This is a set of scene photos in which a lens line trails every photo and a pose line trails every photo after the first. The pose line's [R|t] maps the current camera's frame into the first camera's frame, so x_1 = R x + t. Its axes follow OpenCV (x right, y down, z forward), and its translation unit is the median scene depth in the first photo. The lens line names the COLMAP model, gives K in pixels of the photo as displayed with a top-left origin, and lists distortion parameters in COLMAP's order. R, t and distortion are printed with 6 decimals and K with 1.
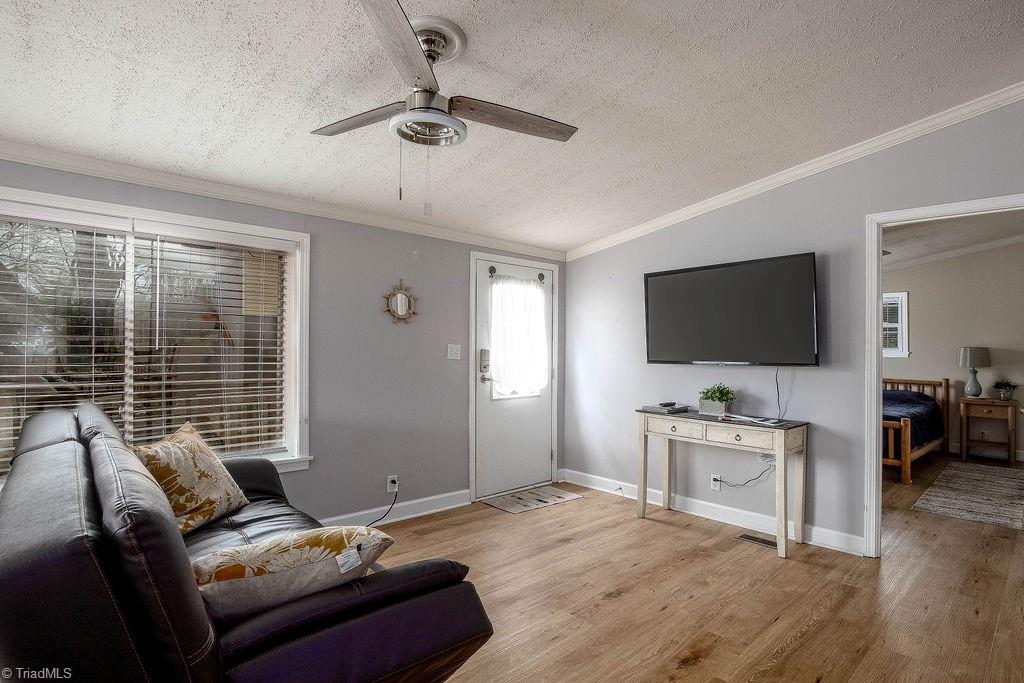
lens RADIAL K [[526.2, 0, 516.1], [0, 526.2, 344.8], [0, 0, 1]] dist [-0.024857, -0.001166]
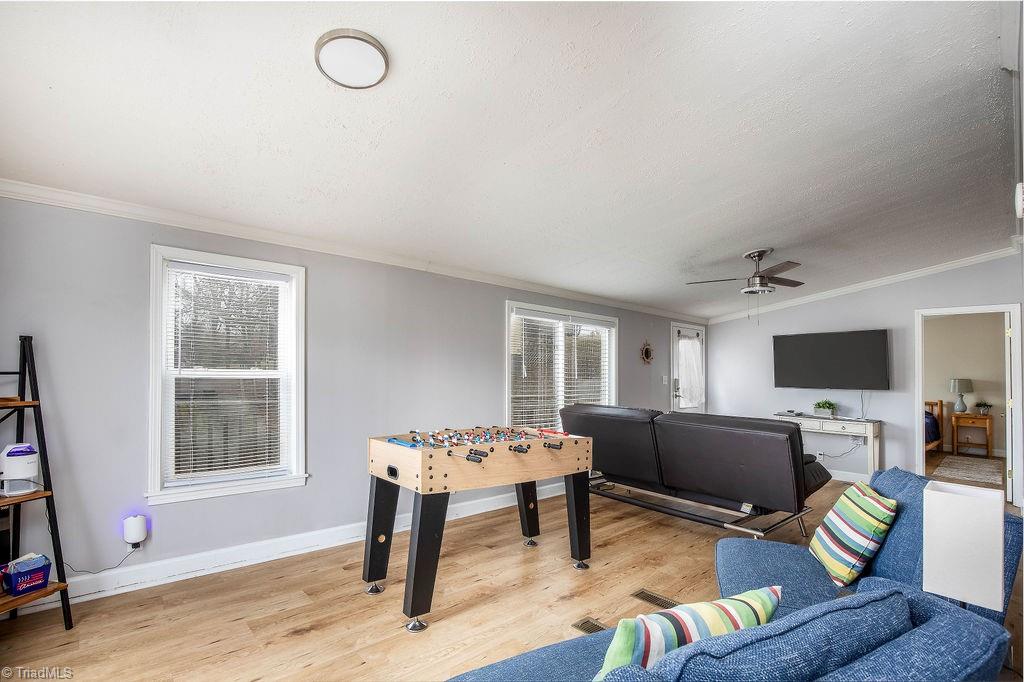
lens RADIAL K [[488.9, 0, 500.0], [0, 488.9, 361.8], [0, 0, 1]] dist [-0.005468, 0.002148]
pose [[0.999968, 0.007534, -0.002518, -0.445729], [-0.007581, 0.999792, -0.018922, -0.008633], [0.002375, 0.018941, 0.999818, -0.415847]]
